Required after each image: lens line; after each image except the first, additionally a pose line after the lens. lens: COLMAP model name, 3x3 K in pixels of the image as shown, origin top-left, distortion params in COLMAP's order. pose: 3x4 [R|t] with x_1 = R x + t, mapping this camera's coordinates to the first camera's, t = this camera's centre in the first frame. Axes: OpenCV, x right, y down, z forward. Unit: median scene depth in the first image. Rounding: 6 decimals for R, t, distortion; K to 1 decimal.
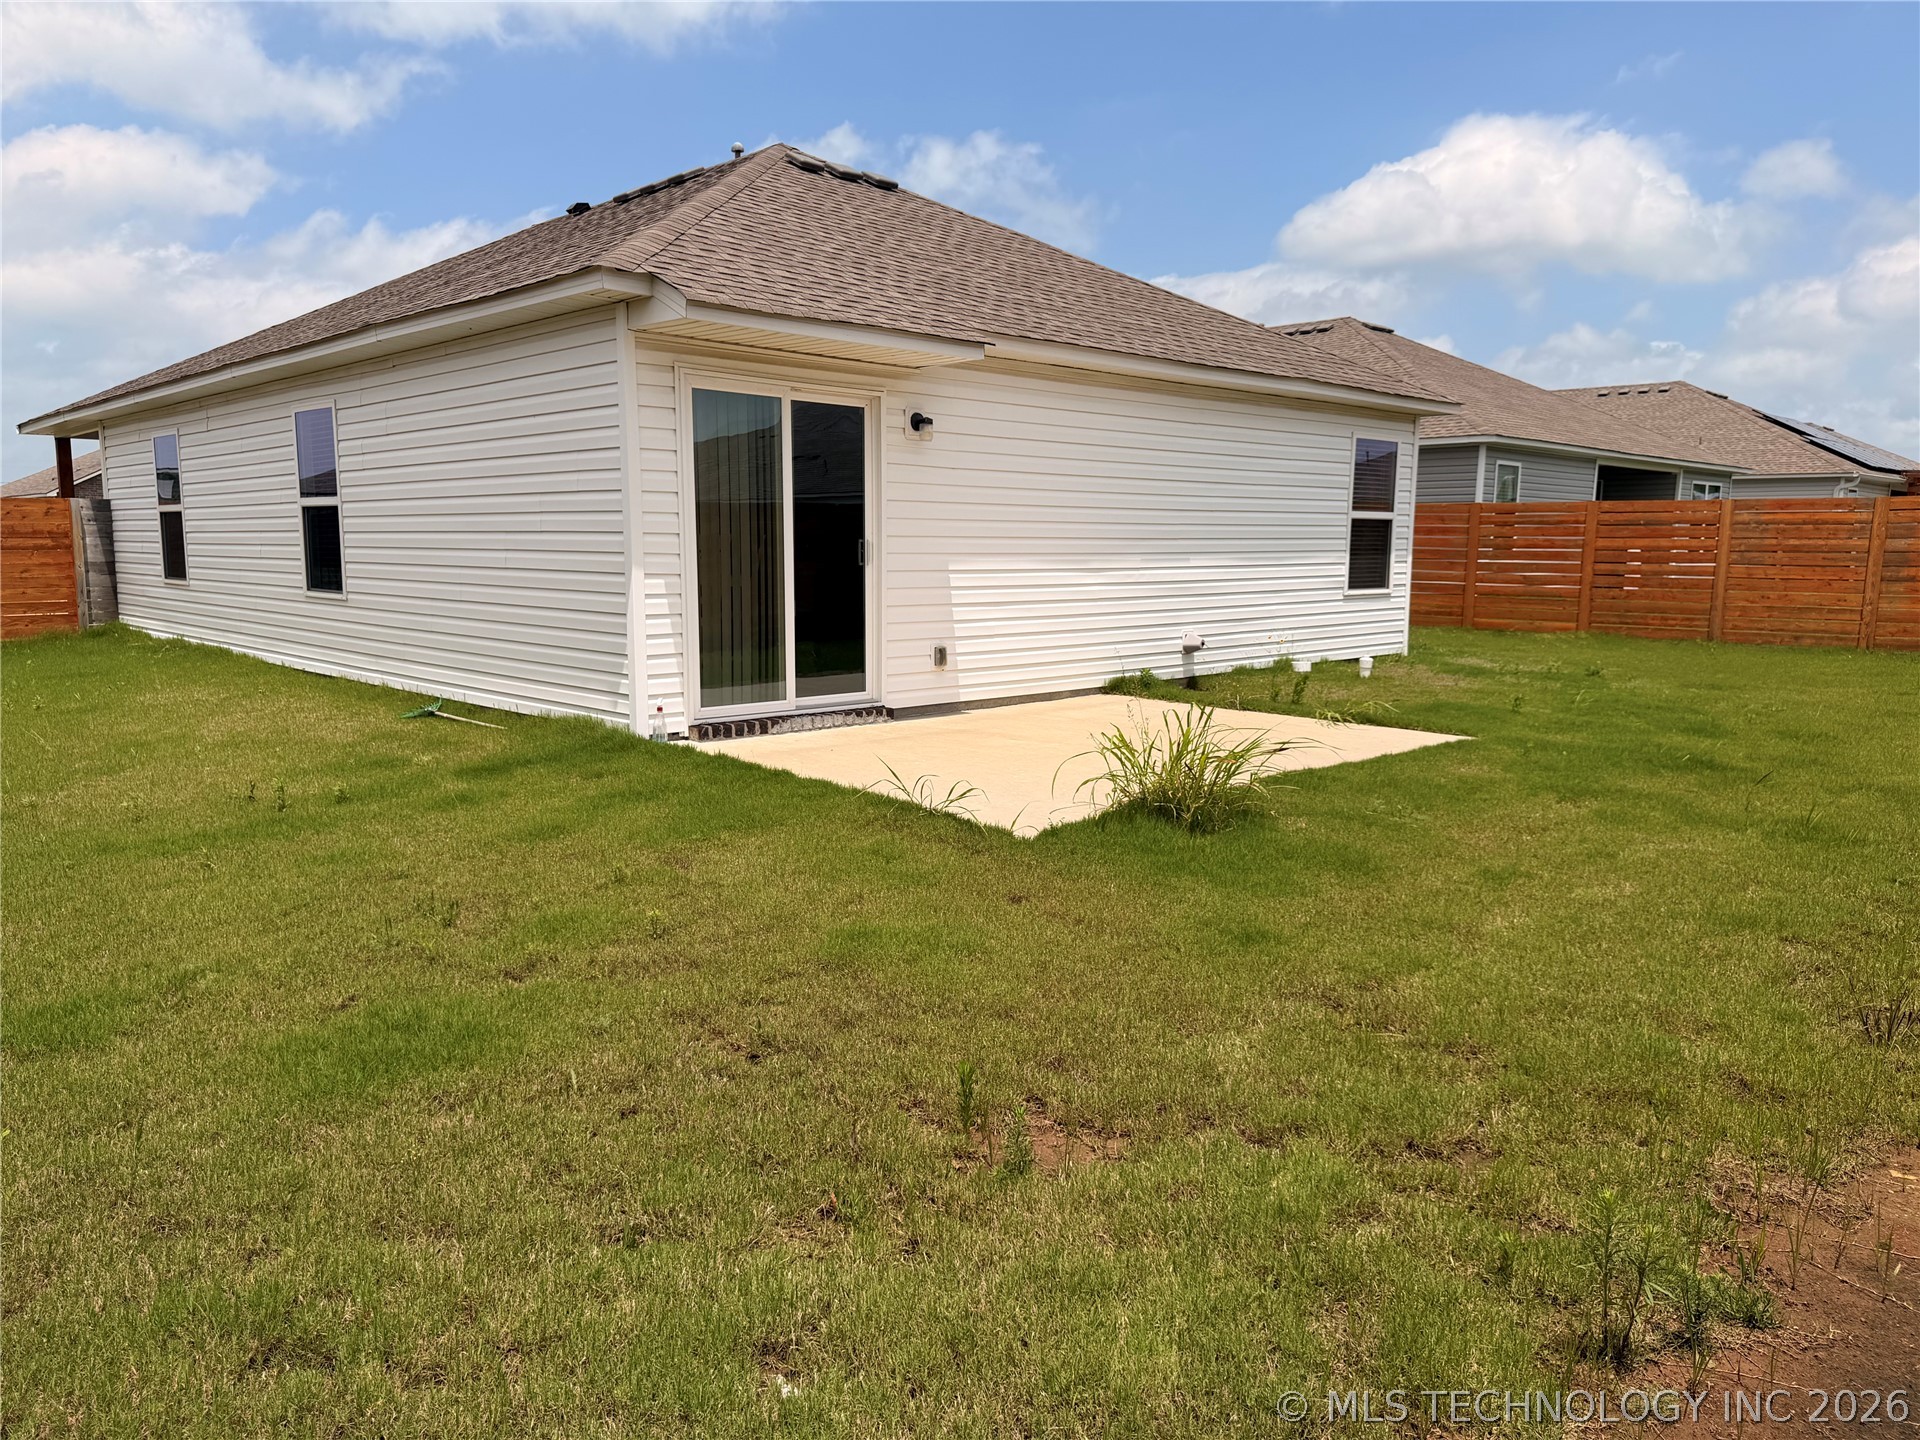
lens RADIAL K [[1332.6, 0, 953.9], [0, 1332.6, 730.0], [0, 0, 1]] dist [0.098237, -0.137784]
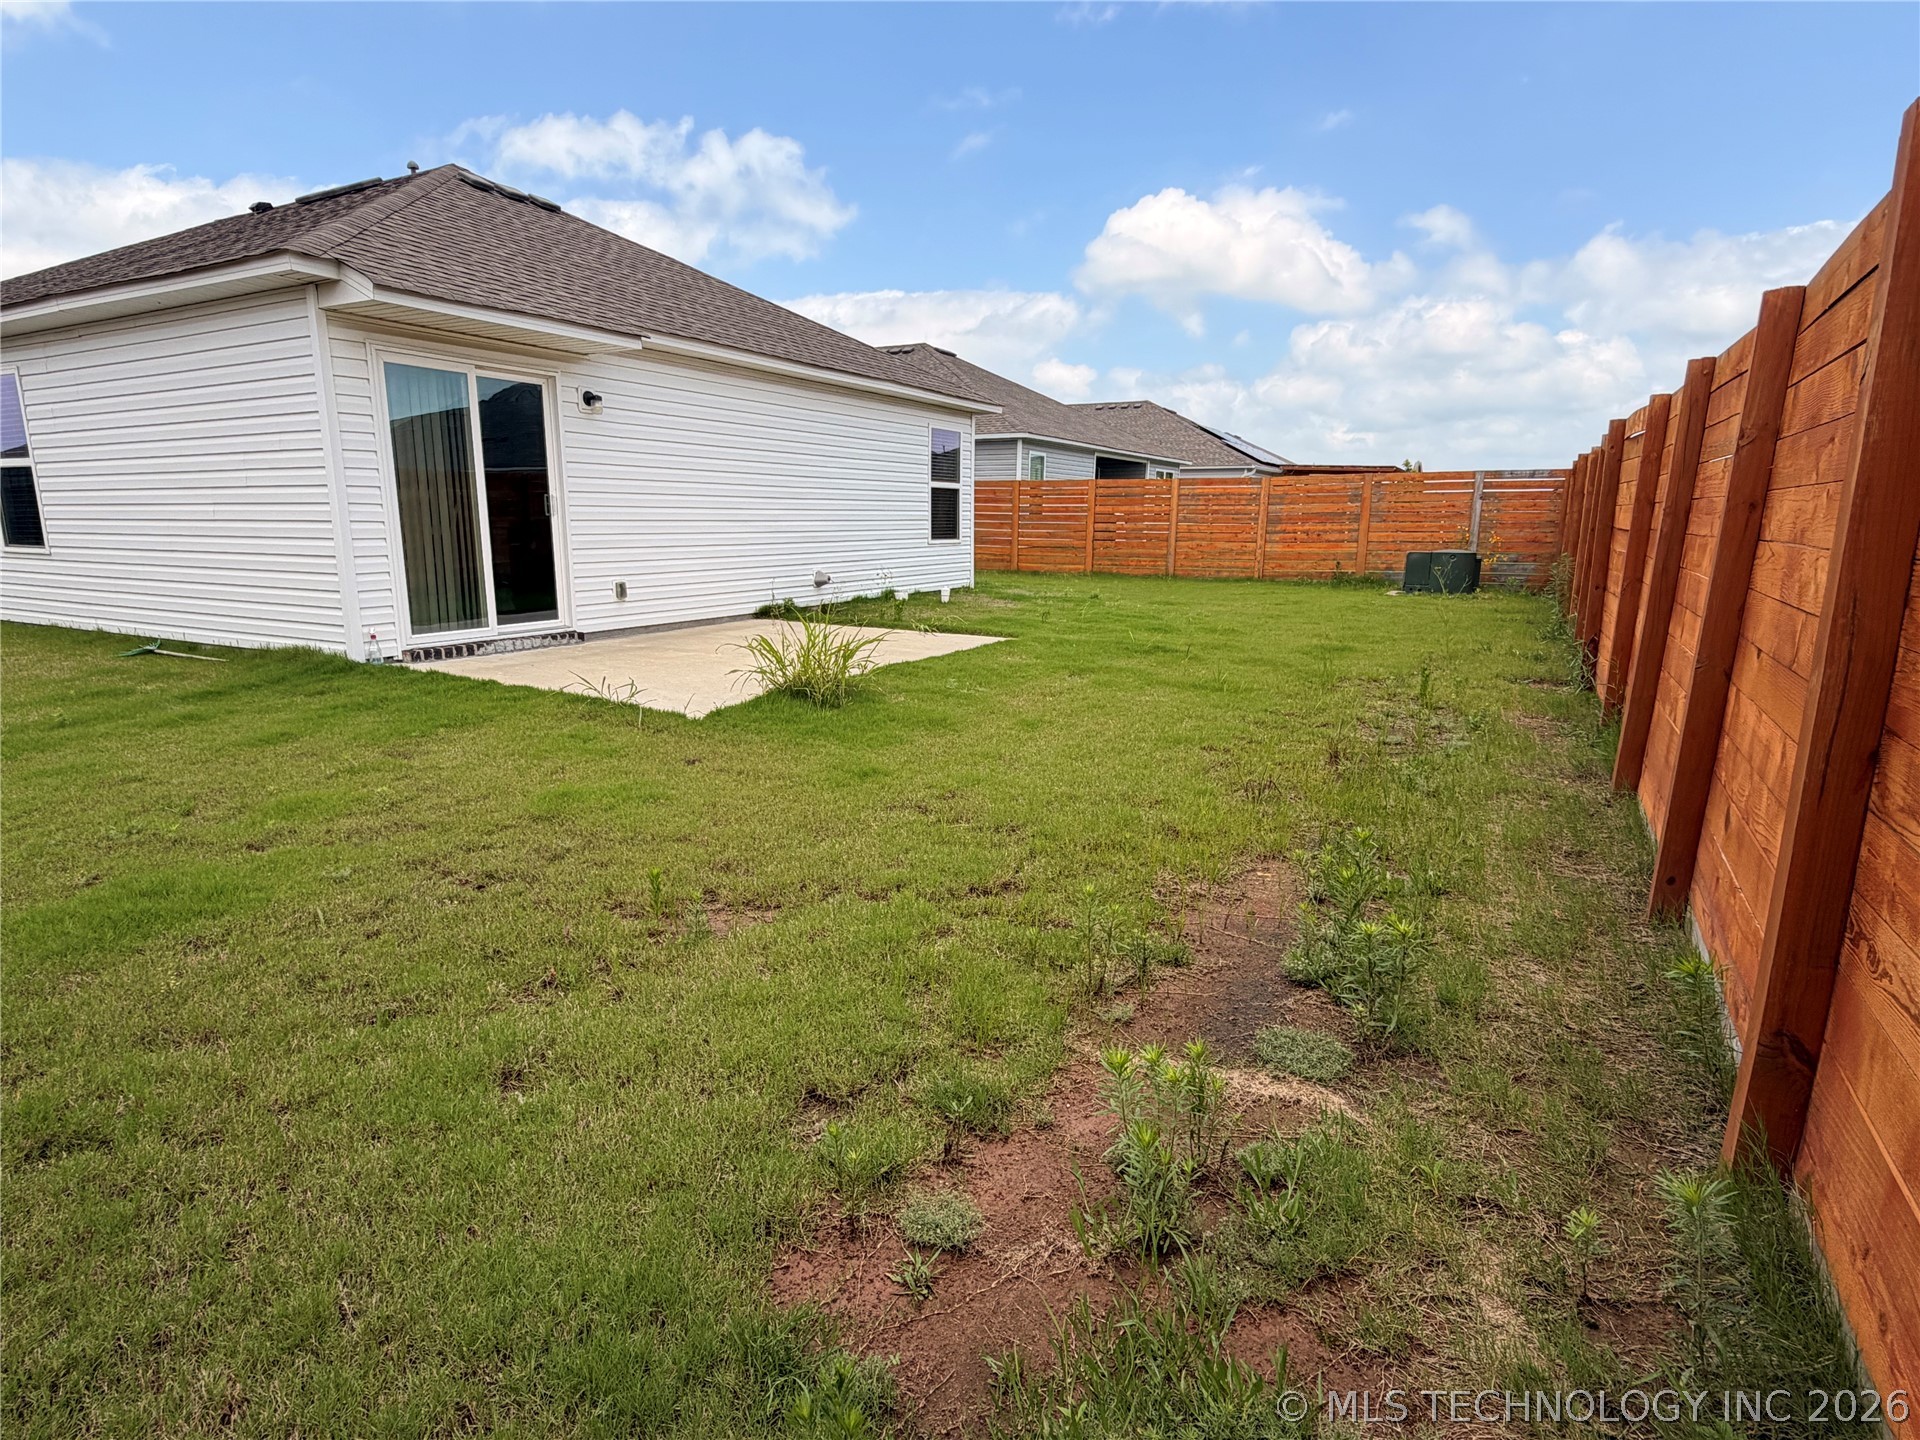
lens RADIAL K [[1025.5, 0, 953.2], [0, 1025.5, 726.8], [0, 0, 1]] dist [0.001543, 0.000594]
pose [[0.955690, -0.060047, 0.288185, 0.003239], [0.042200, 0.996809, 0.067754, 0.022263], [-0.291334, -0.052591, 0.955175, -0.018537]]
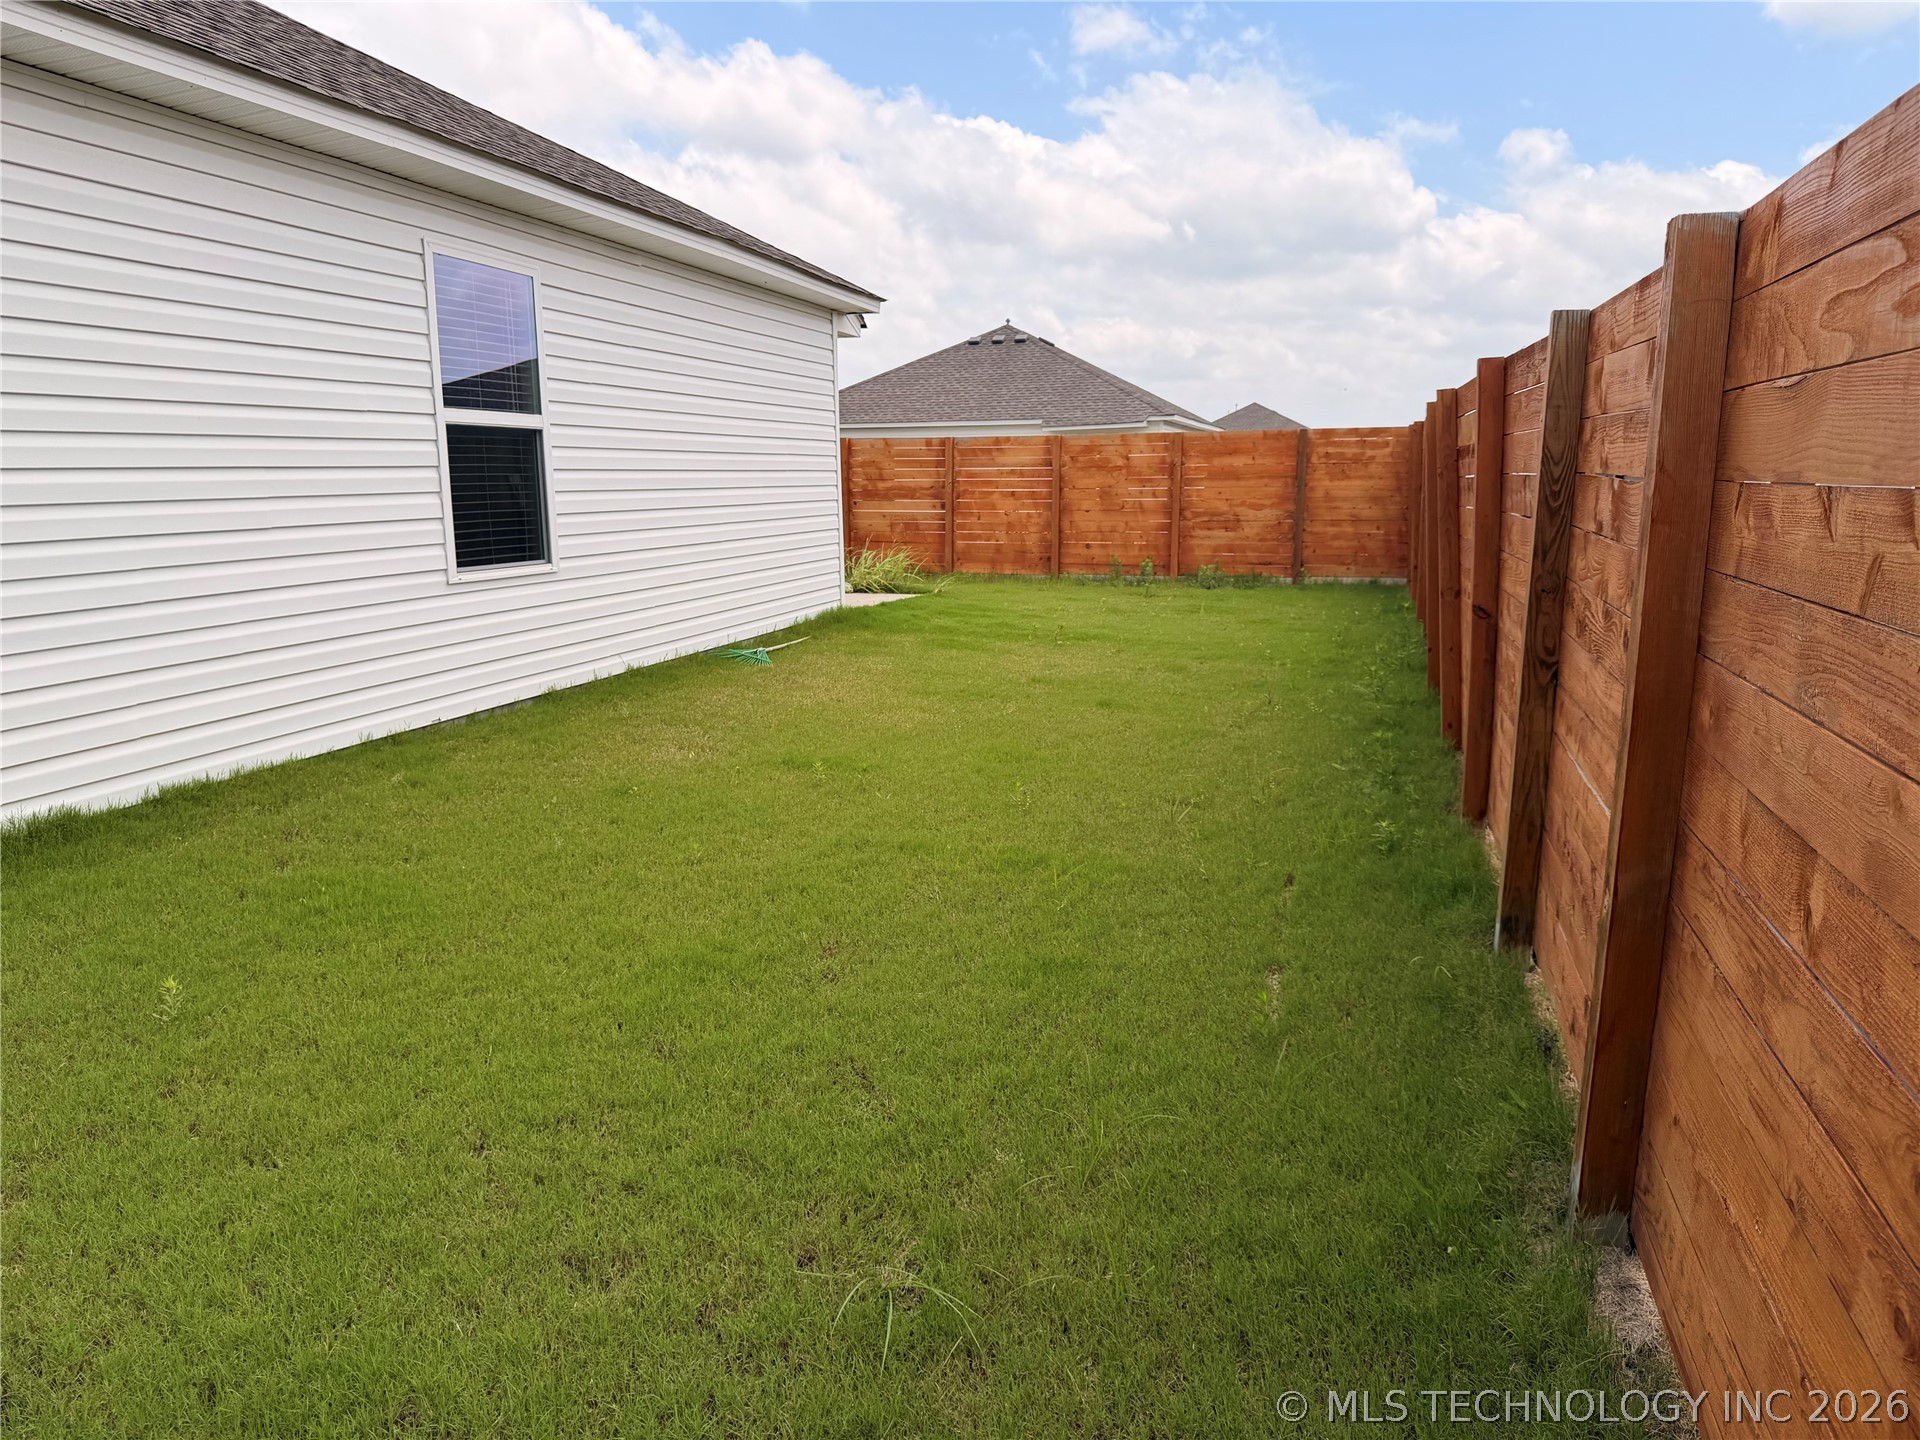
lens RADIAL K [[1338.2, 0, 960.0], [0, 1338.2, 720.0], [0, 0, 1]] dist [0.198540, -0.402265]
pose [[-0.484482, -0.167180, 0.858678, -1.411732], [0.119143, 0.959813, 0.254093, -0.214563], [-0.866650, 0.225409, -0.445094, 1.417468]]
